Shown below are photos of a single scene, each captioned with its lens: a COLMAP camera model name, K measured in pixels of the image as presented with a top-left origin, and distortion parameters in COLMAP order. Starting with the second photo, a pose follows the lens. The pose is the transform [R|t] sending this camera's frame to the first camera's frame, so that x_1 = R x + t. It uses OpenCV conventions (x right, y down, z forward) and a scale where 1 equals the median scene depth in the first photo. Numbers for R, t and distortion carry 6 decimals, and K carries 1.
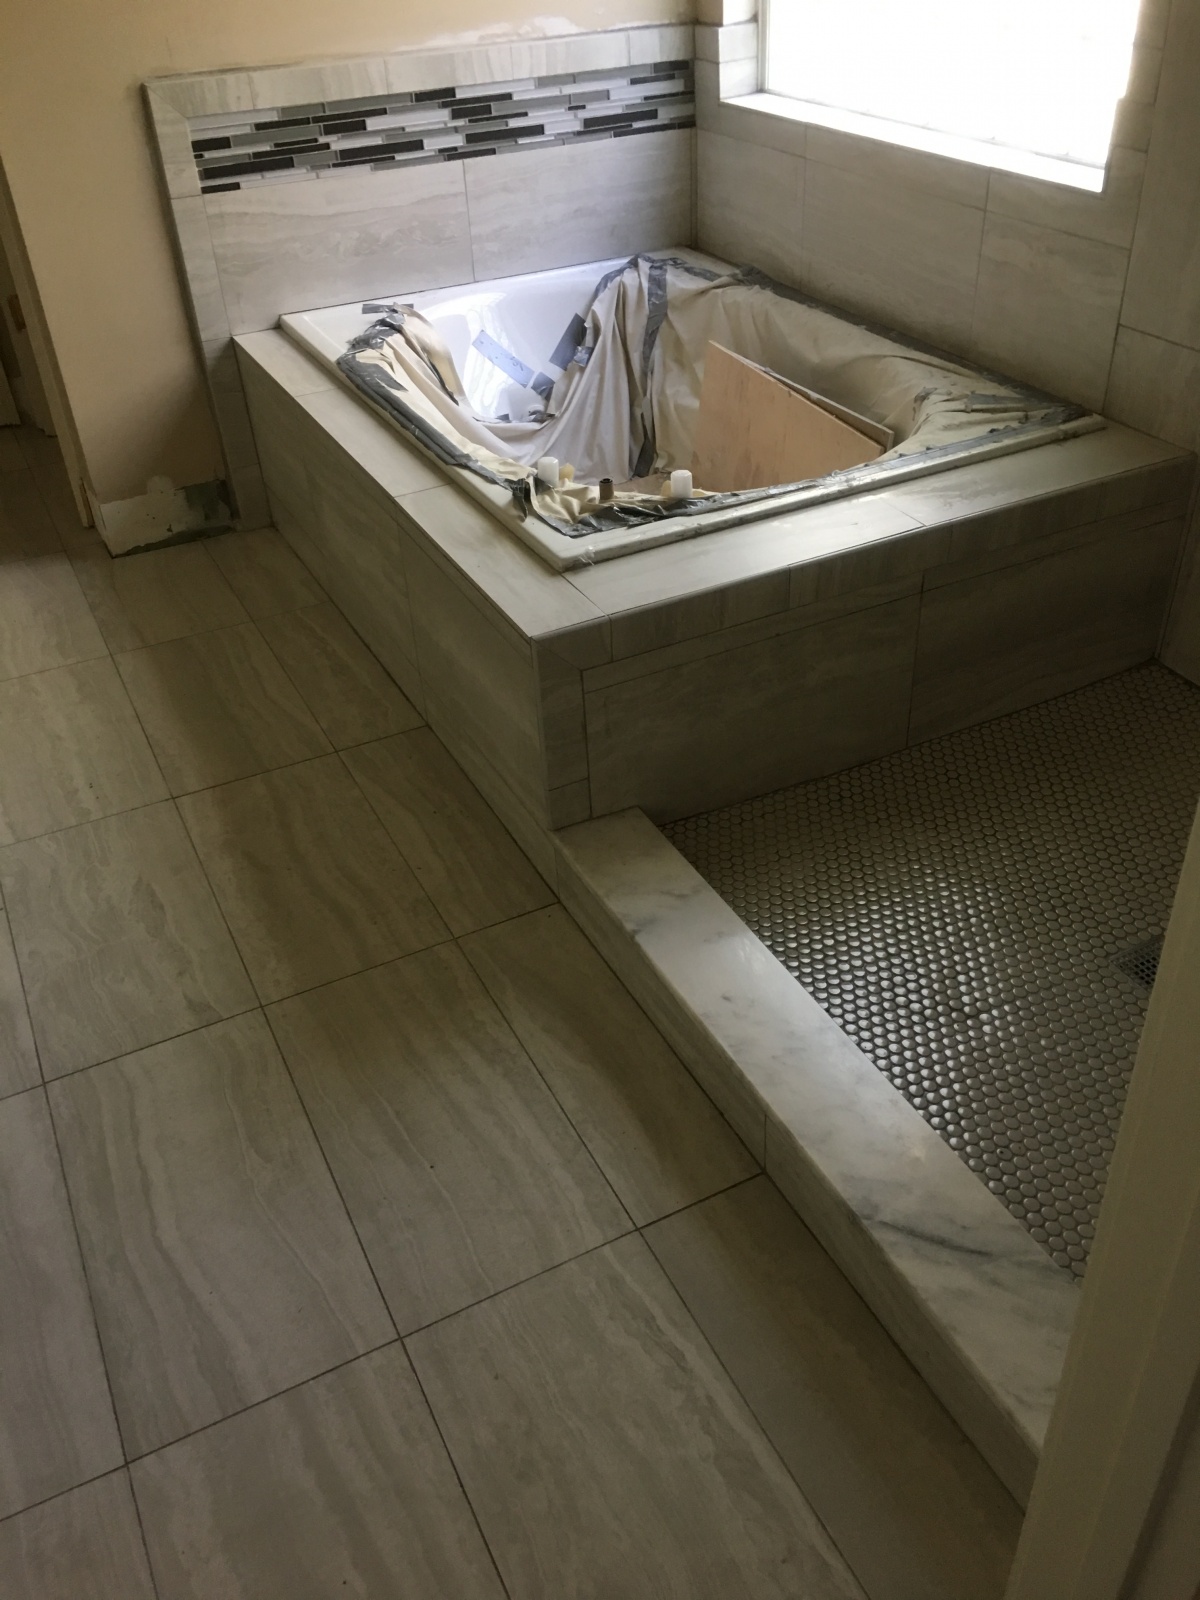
lens RADIAL K [[1354.2, 0, 610.3], [0, 1354.2, 794.9], [0, 0, 1]] dist [0.073573, -0.100521]
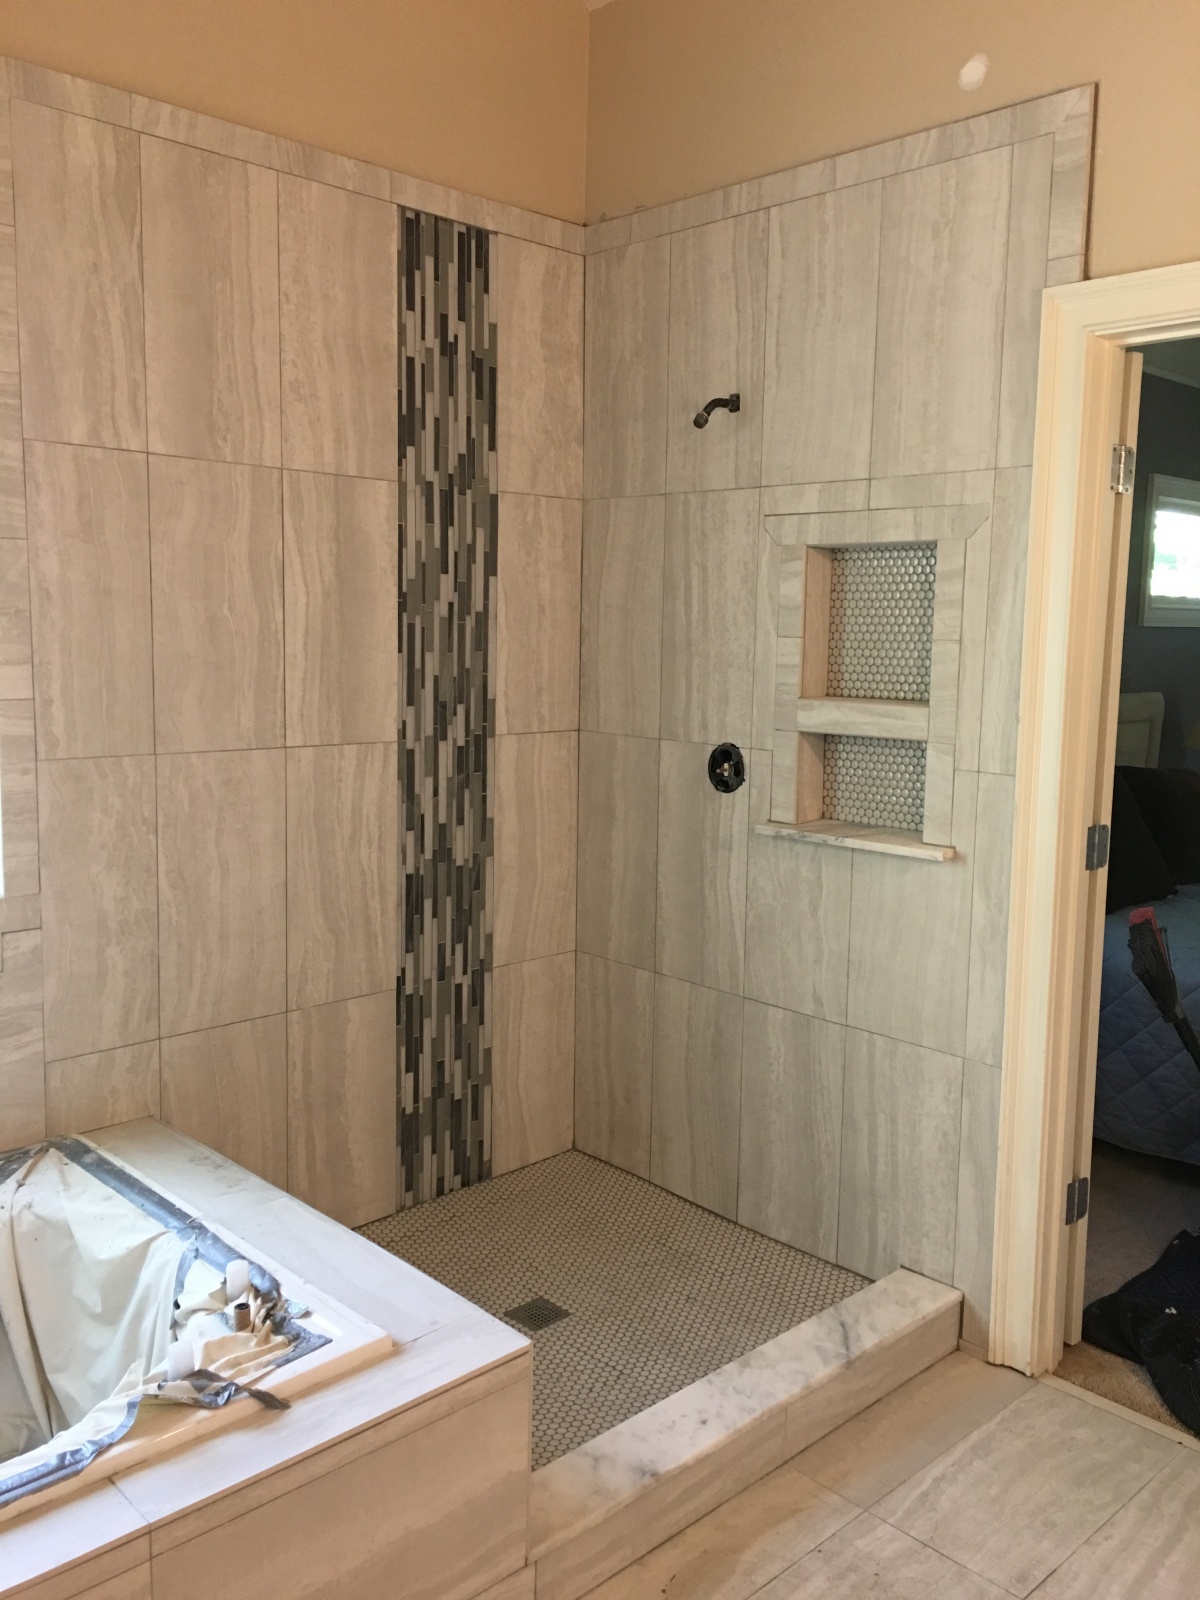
lens RADIAL K [[1354.2, 0, 610.3], [0, 1354.2, 794.9], [0, 0, 1]] dist [0.073573, -0.100521]
pose [[-0.295640, -0.085501, 0.951466, -0.983432], [0.547248, 0.801209, 0.242039, -0.635729], [-0.783018, 0.592244, -0.190079, 0.839520]]
